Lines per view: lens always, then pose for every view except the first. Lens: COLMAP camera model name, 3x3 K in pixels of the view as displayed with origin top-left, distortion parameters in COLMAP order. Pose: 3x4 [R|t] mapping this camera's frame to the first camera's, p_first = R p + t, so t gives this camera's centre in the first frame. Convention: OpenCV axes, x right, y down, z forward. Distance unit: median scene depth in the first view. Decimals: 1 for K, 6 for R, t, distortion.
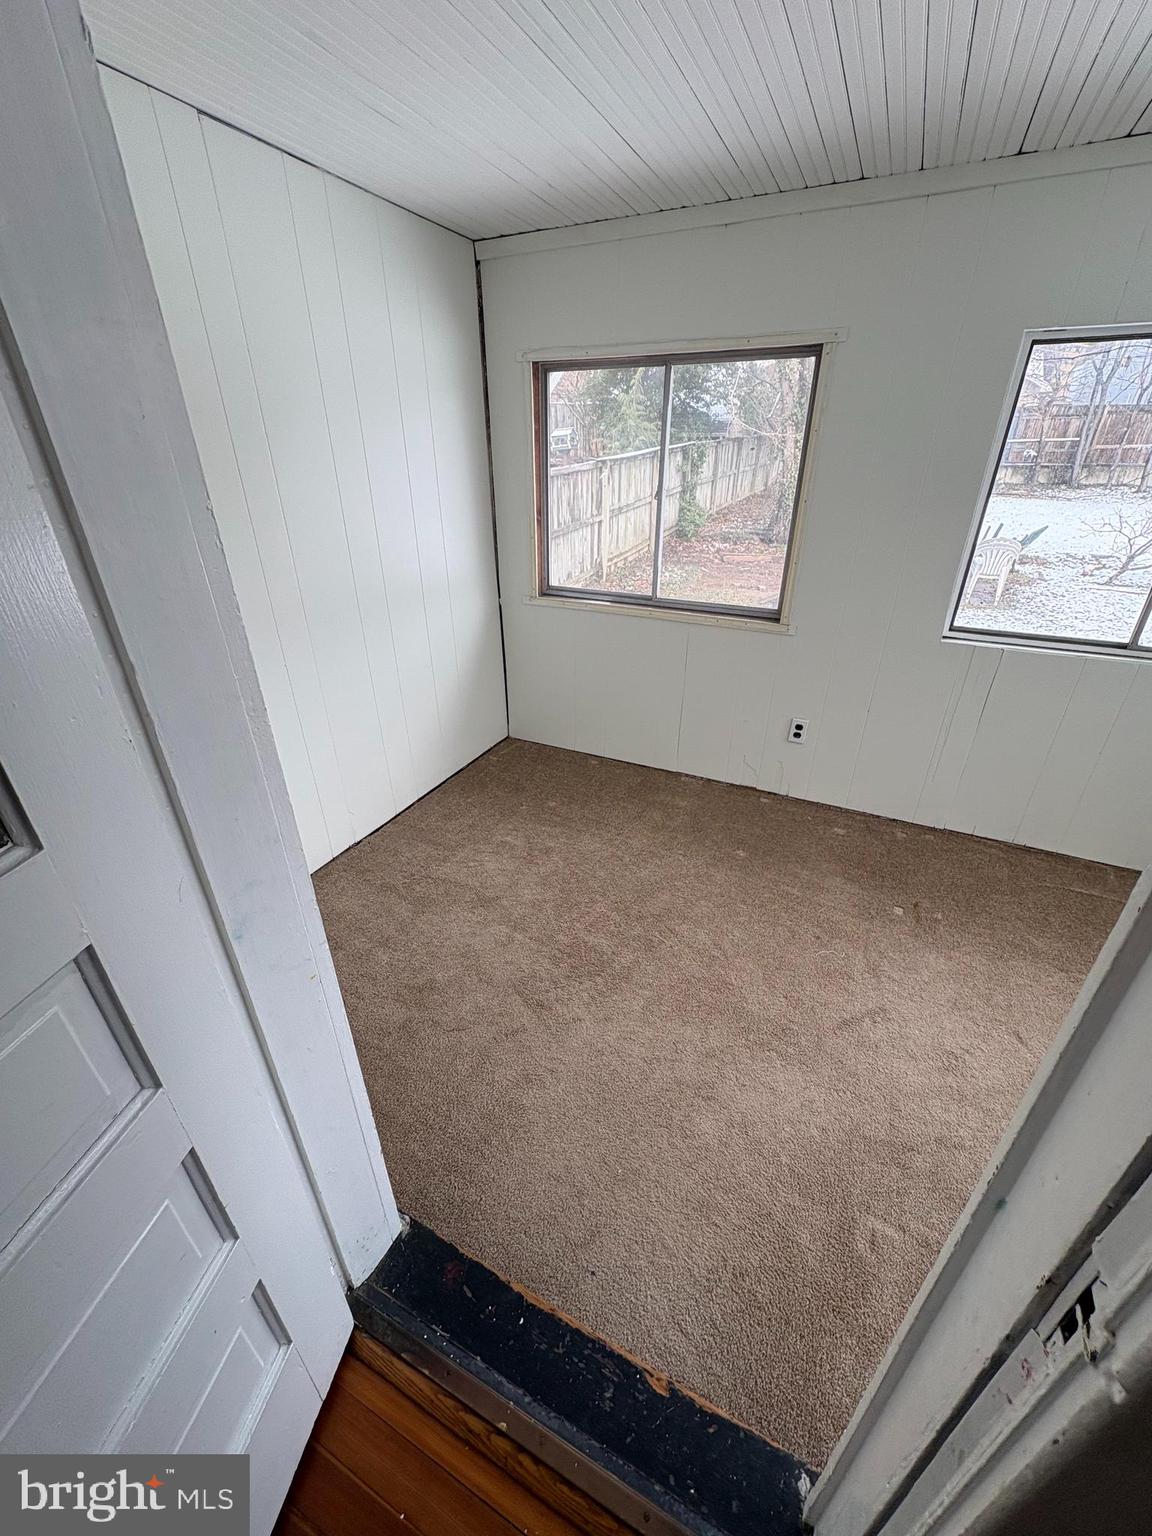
lens RADIAL K [[611.0, 0, 578.4], [0, 611.0, 772.5], [0, 0, 1]] dist [-0.003501, 0.000547]
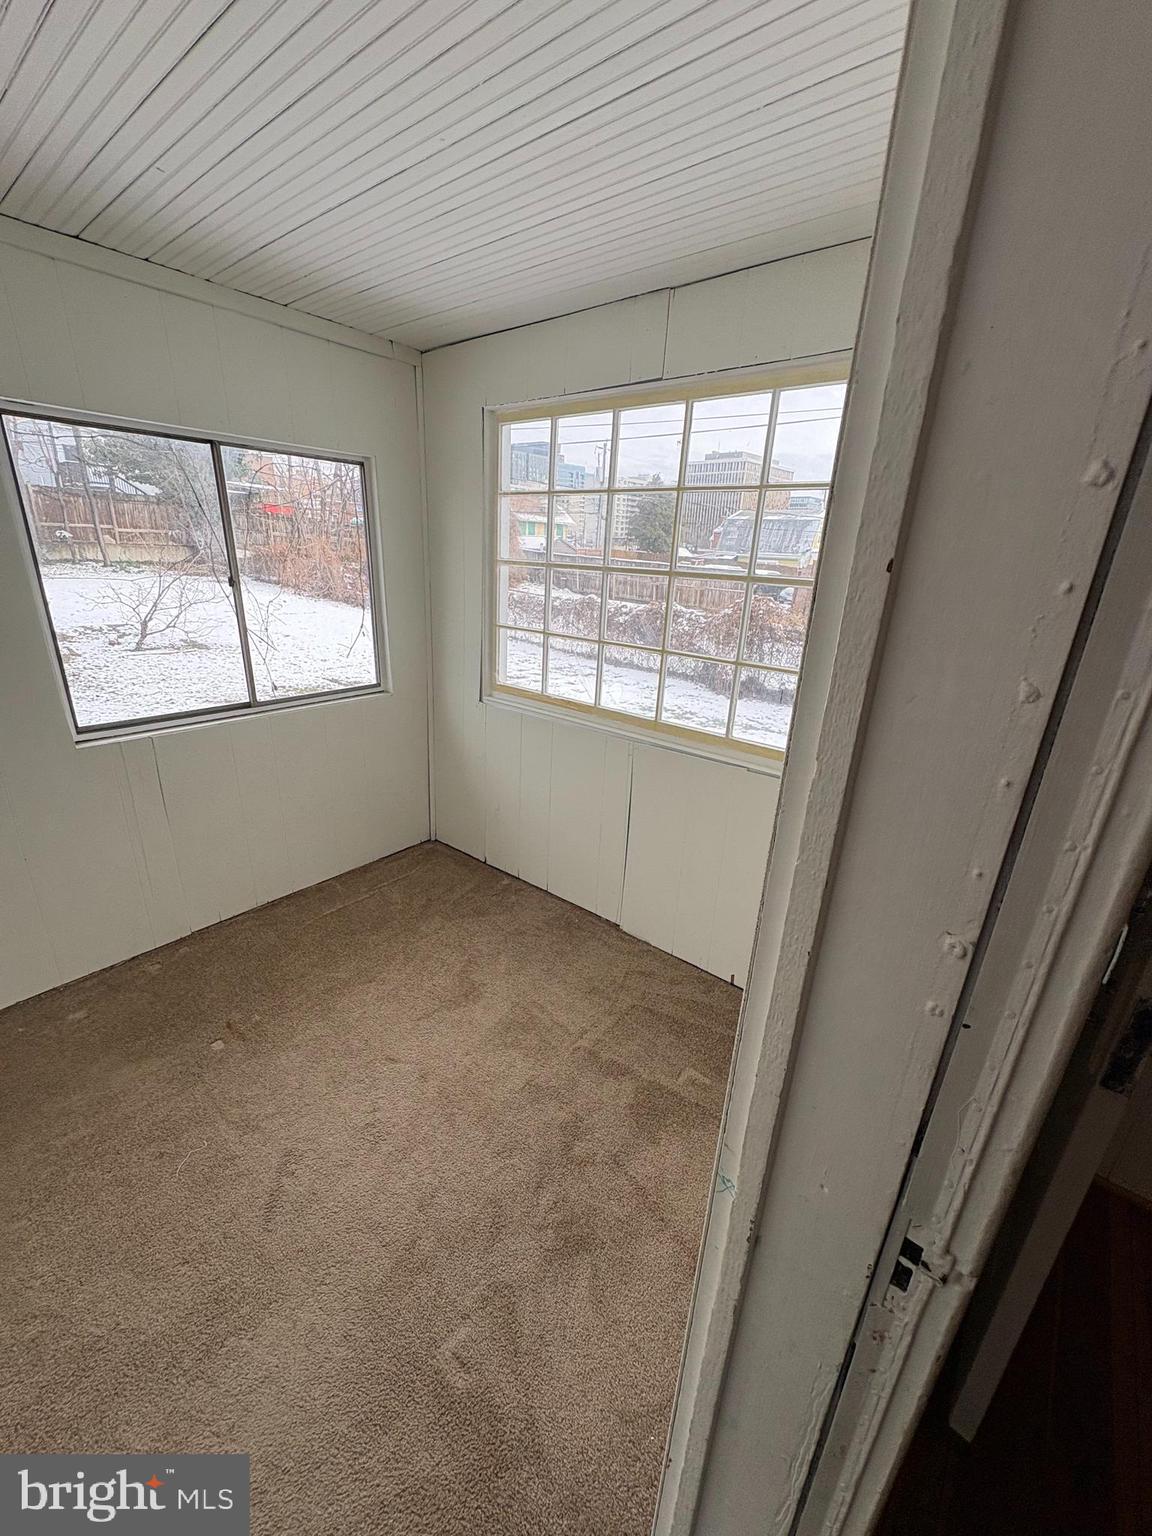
lens RADIAL K [[611.0, 0, 572.3], [0, 611.0, 768.1], [0, 0, 1]] dist [-0.003501, 0.000547]
pose [[0.233142, -0.320857, 0.917985, -0.016019], [0.420776, 0.884336, 0.202230, -0.072382], [-0.876694, 0.339118, 0.341185, 0.130710]]
